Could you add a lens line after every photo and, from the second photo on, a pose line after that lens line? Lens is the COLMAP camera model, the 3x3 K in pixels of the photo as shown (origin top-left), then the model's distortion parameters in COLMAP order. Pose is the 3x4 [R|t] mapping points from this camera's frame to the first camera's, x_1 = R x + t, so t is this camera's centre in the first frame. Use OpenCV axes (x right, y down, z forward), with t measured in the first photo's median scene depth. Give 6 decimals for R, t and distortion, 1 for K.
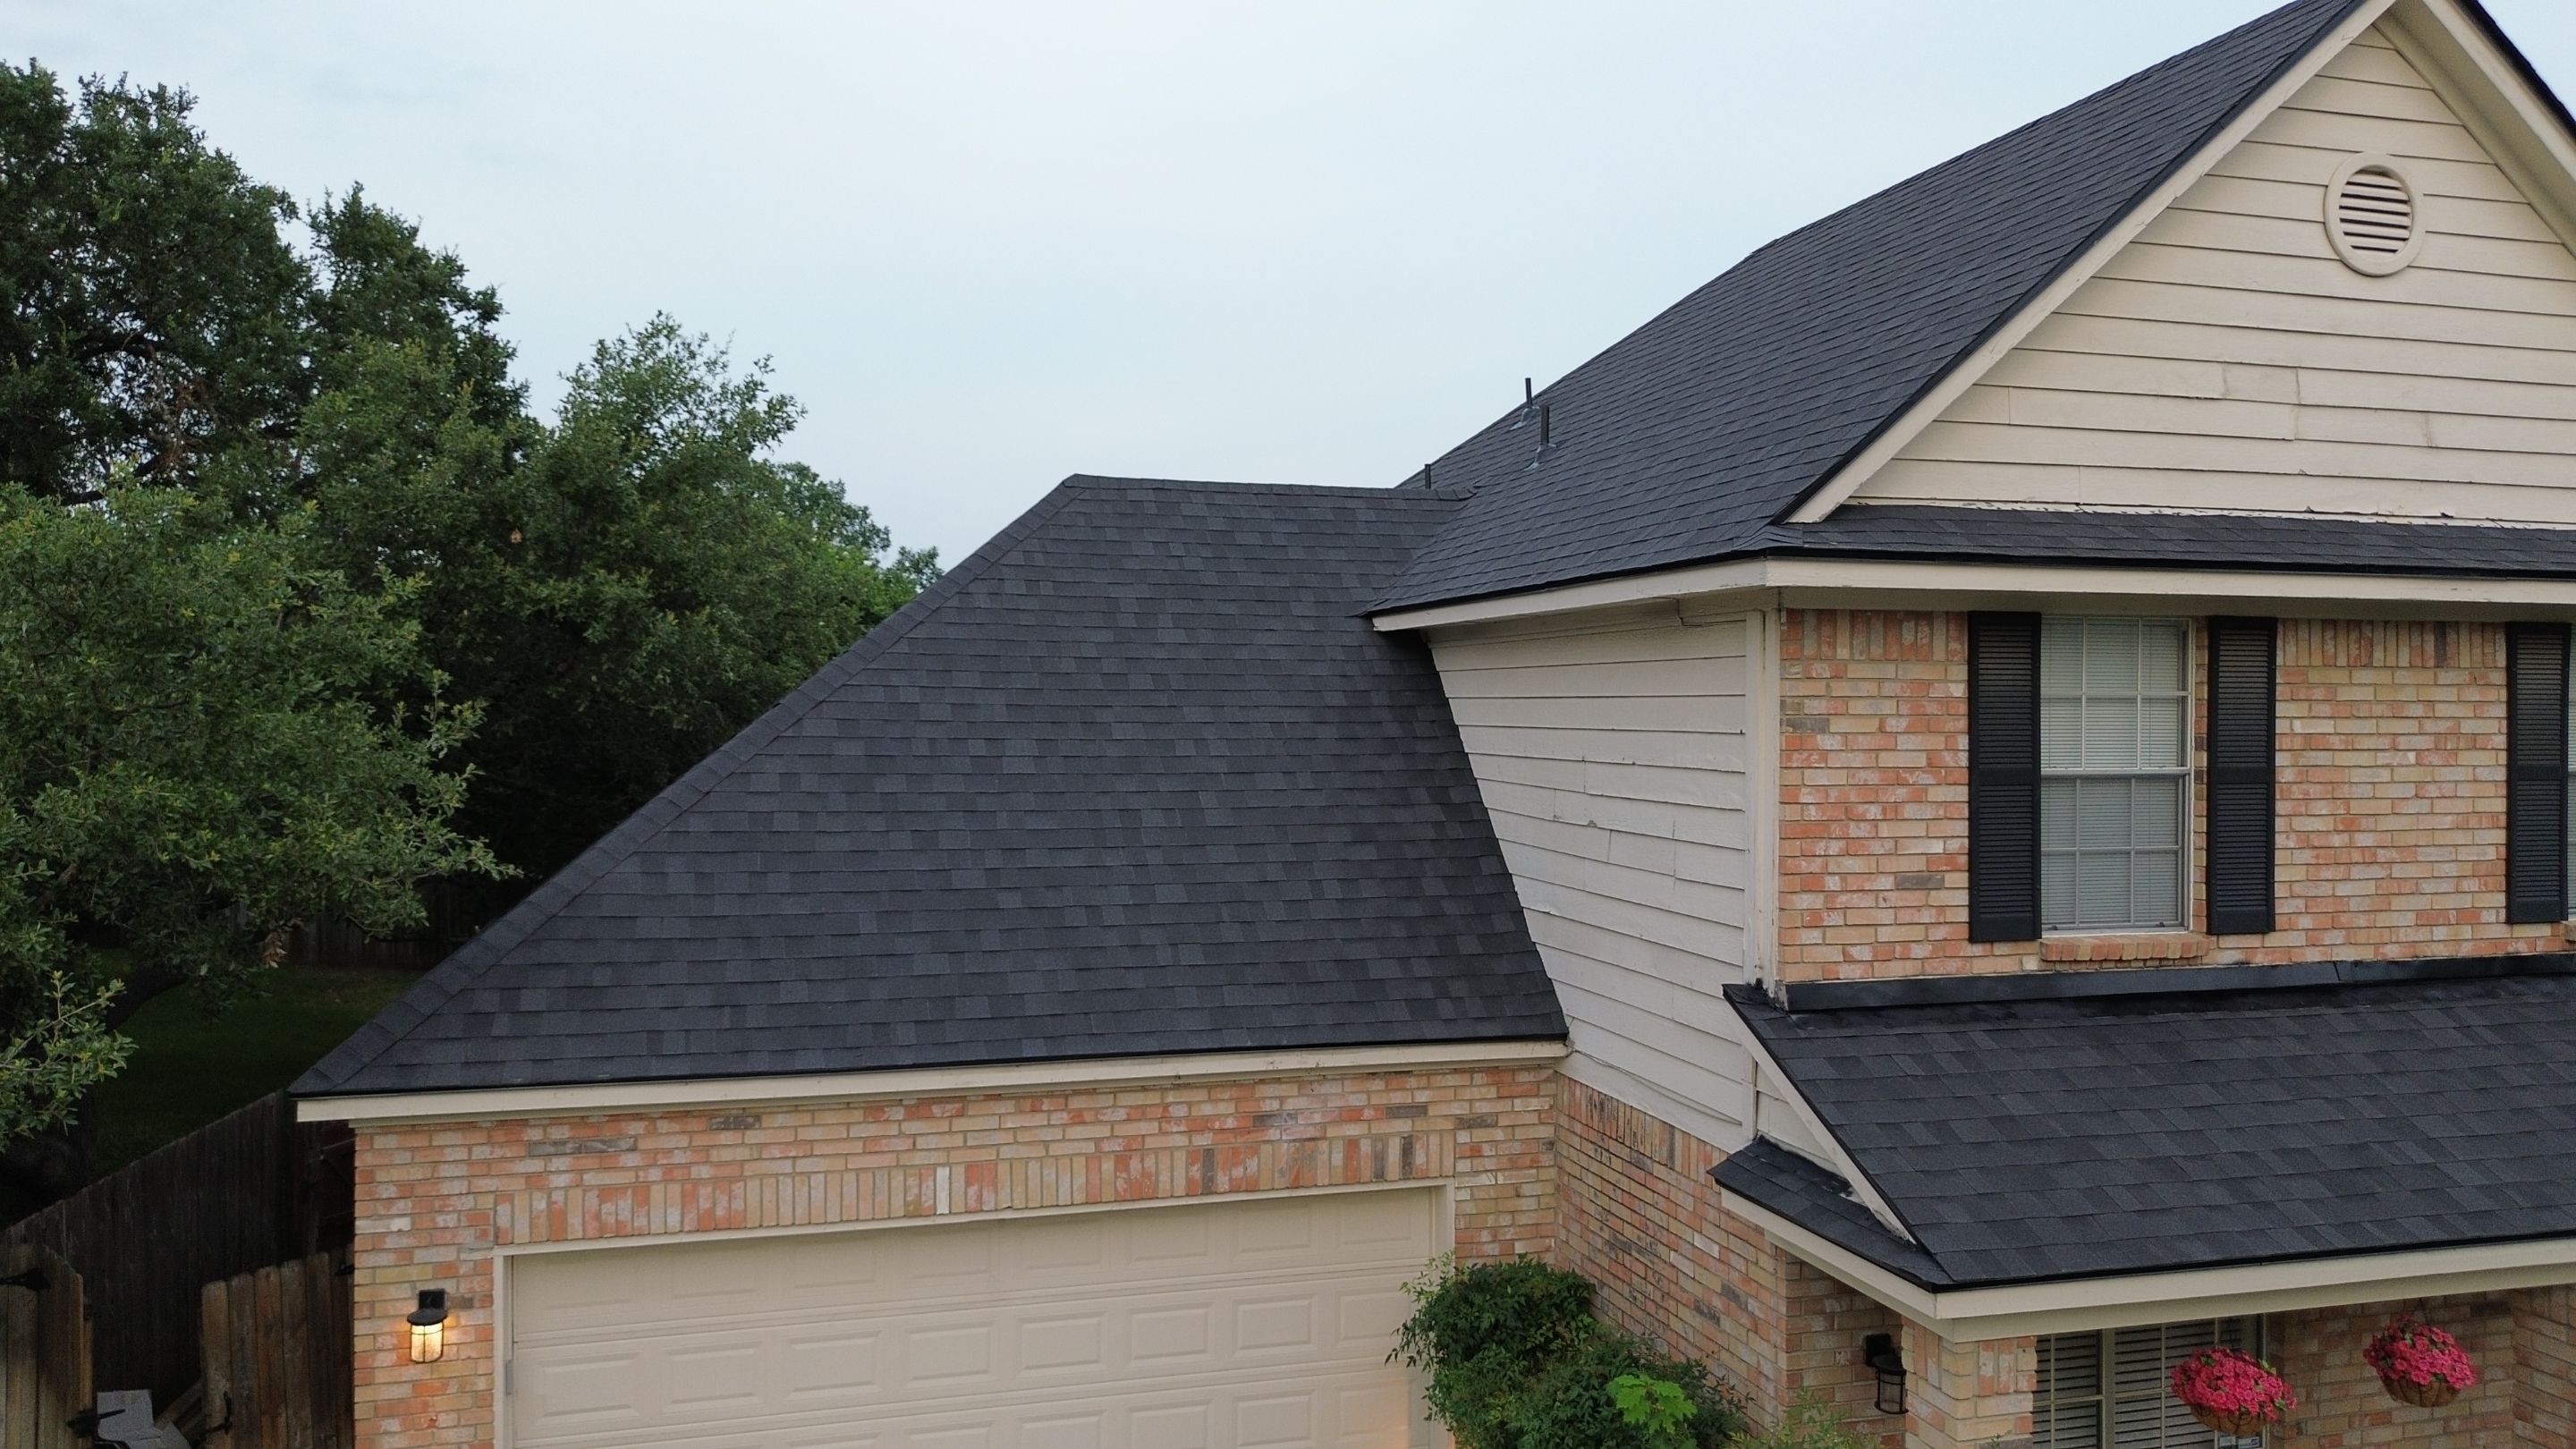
lens RADIAL K [[1827.0, 0, 1290.2], [0, 1827.0, 727.1], [0, 0, 1]] dist [0.061922, -0.062664]
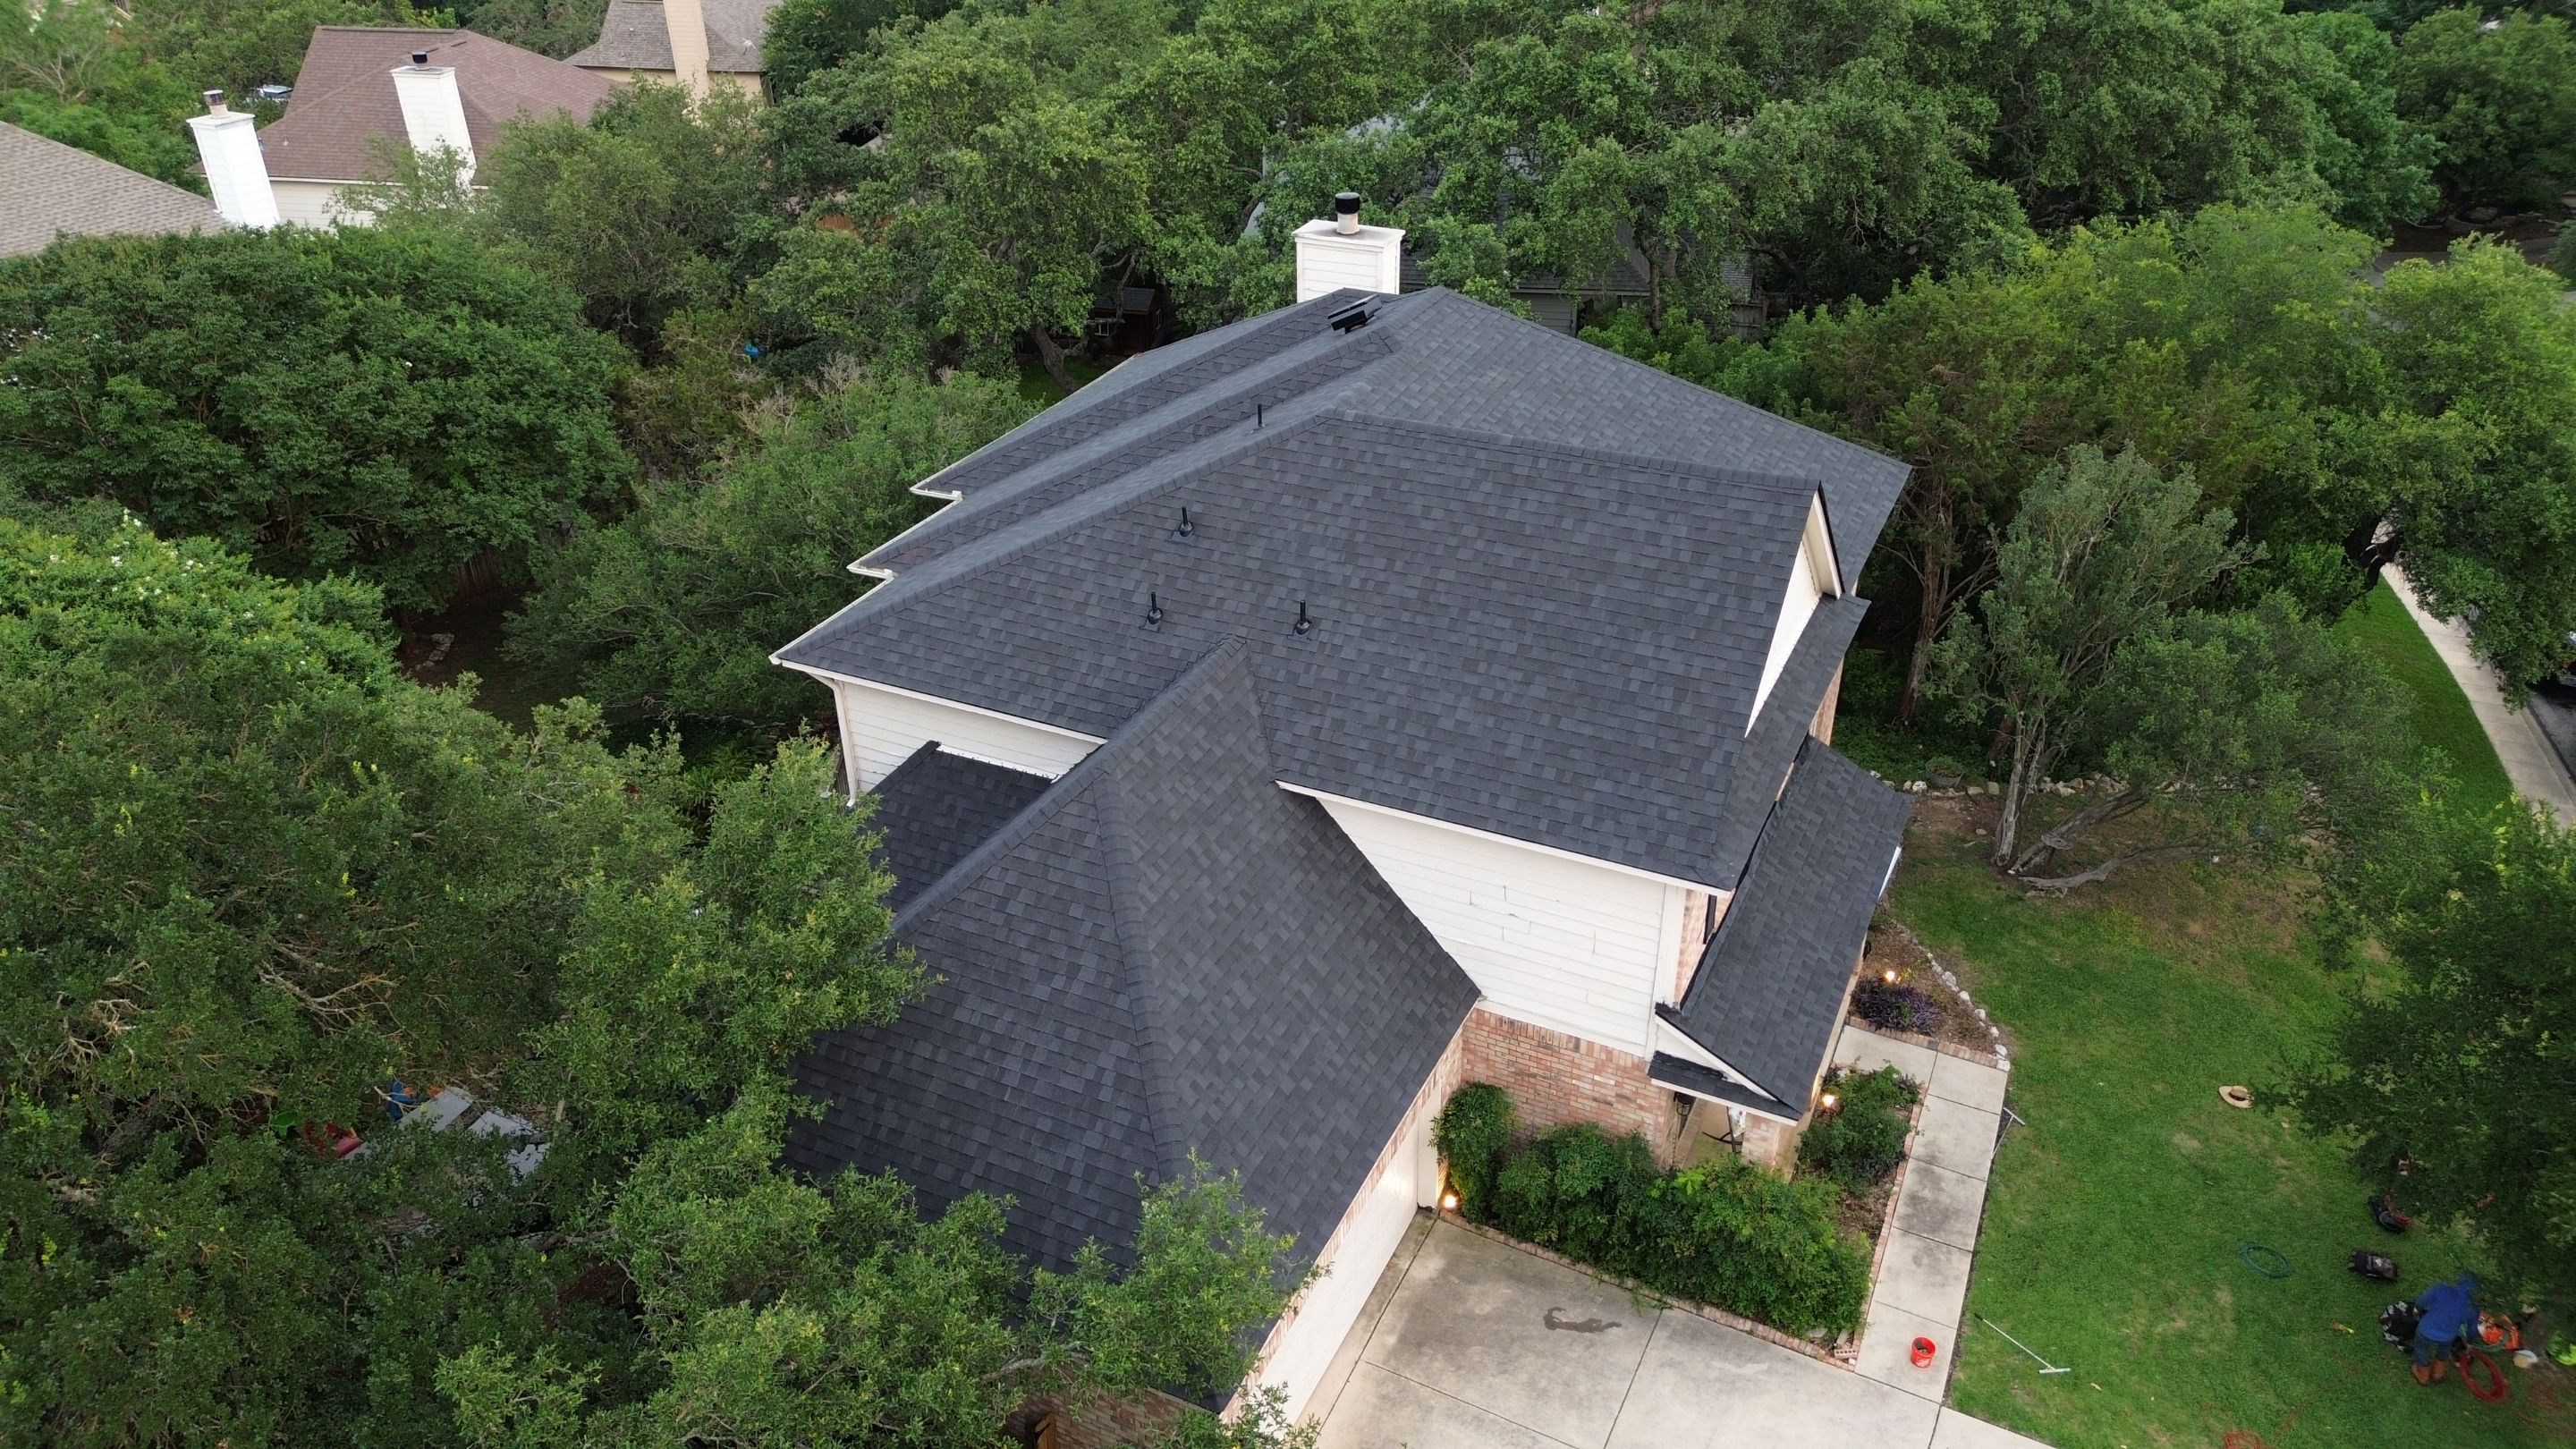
lens RADIAL K [[1827.0, 0, 1295.4], [0, 1827.0, 719.2], [0, 0, 1]] dist [0.061922, -0.062664]
pose [[0.663550, -0.378981, 0.645039, -1.344548], [0.019561, 0.870693, 0.491438, -1.252904], [-0.747876, -0.313476, 0.585161, 0.064648]]
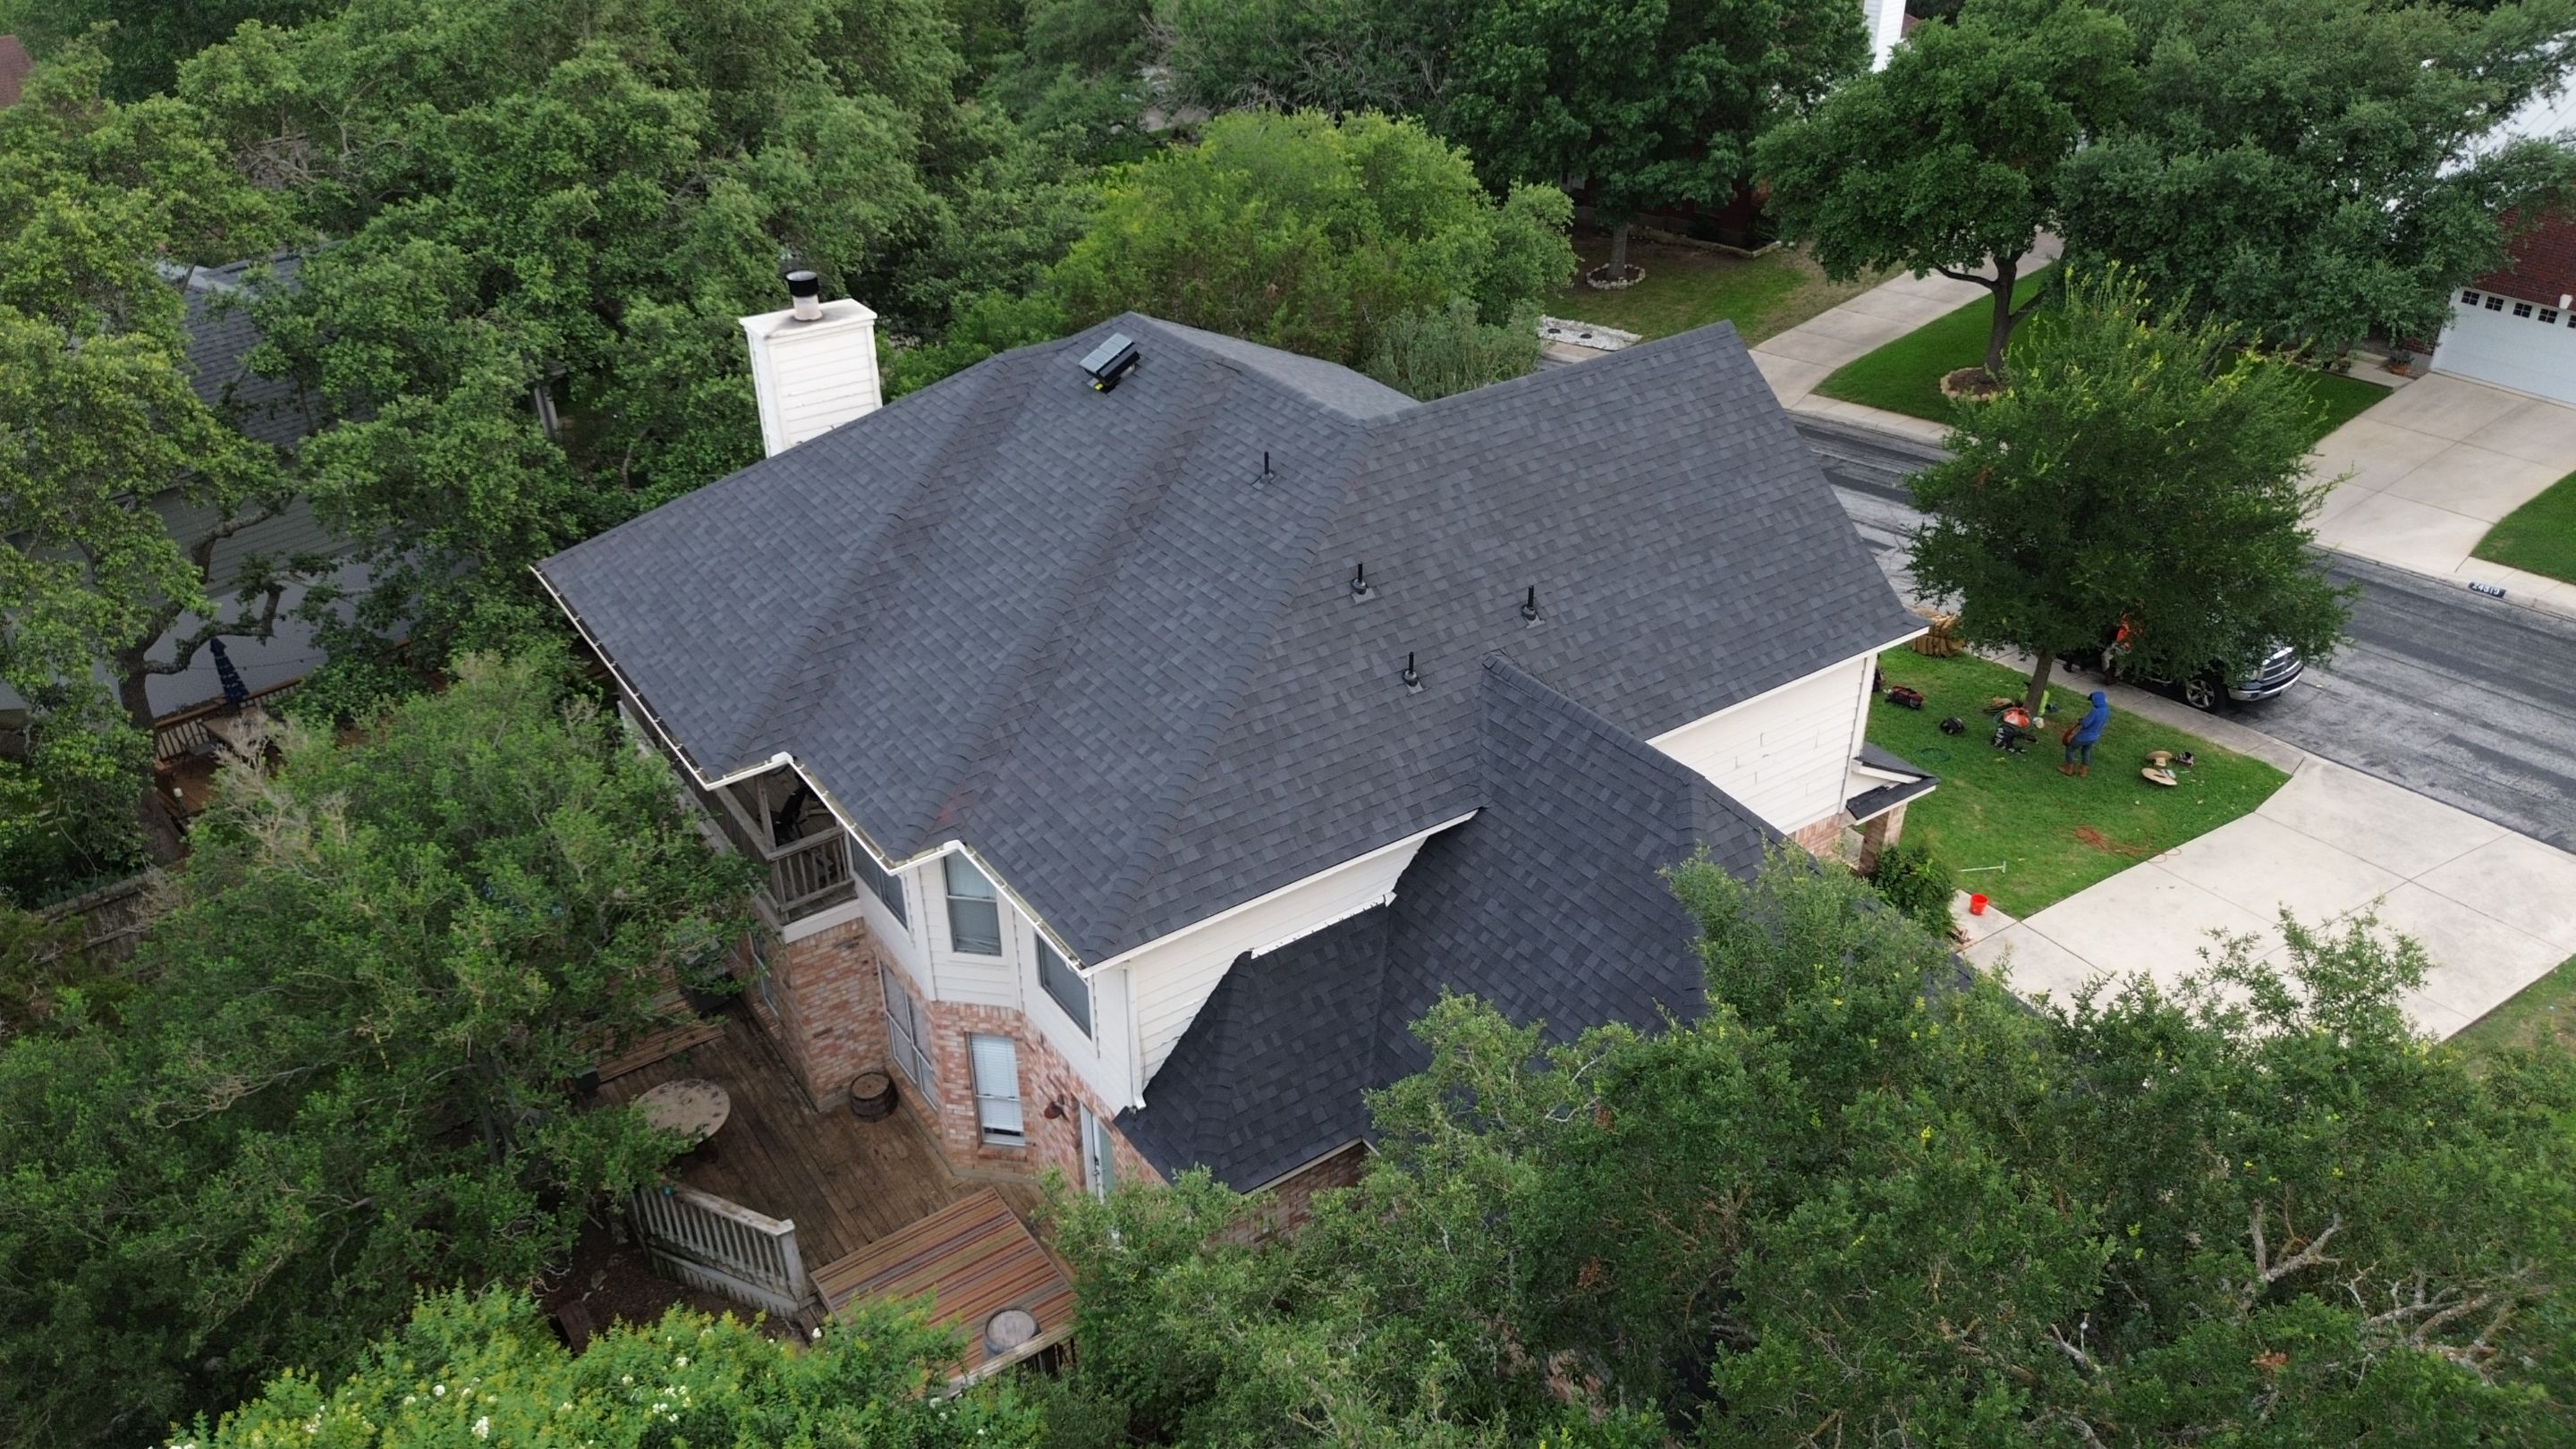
lens RADIAL K [[1827.0, 0, 1281.9], [0, 1827.0, 739.8], [0, 0, 1]] dist [0.061922, -0.062664]
pose [[-0.315260, -0.480602, 0.818311, -1.648444], [0.025349, 0.857711, 0.513507, -1.261617], [-0.948667, 0.182631, -0.258219, 2.366443]]
